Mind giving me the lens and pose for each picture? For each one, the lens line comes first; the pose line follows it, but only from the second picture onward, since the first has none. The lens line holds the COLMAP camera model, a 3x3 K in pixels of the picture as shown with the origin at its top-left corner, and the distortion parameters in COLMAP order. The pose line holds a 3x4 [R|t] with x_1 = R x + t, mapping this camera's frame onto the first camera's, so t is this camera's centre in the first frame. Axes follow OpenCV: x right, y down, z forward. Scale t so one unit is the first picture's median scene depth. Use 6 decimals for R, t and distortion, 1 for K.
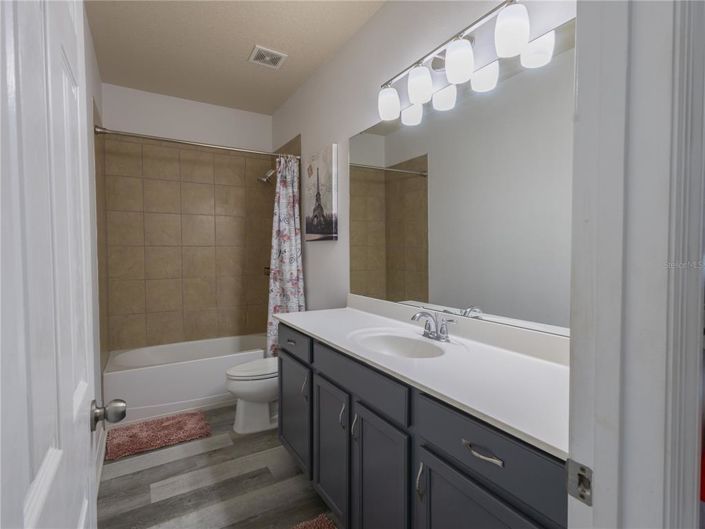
lens RADIAL K [[363.8, 0, 352.5], [0, 363.8, 264.5], [0, 0, 1]] dist [0.002231, 0.000861]
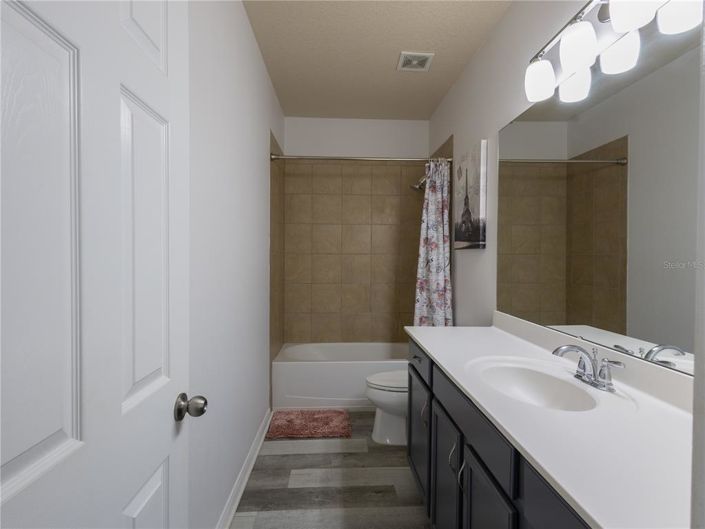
lens RADIAL K [[363.8, 0, 352.5], [0, 363.8, 264.5], [0, 0, 1]] dist [0.002231, 0.000861]
pose [[0.881300, 0.017977, -0.472215, 0.090183], [-0.026400, 0.999589, -0.011217, -0.009530], [0.471819, 0.022352, 0.881412, 0.073871]]
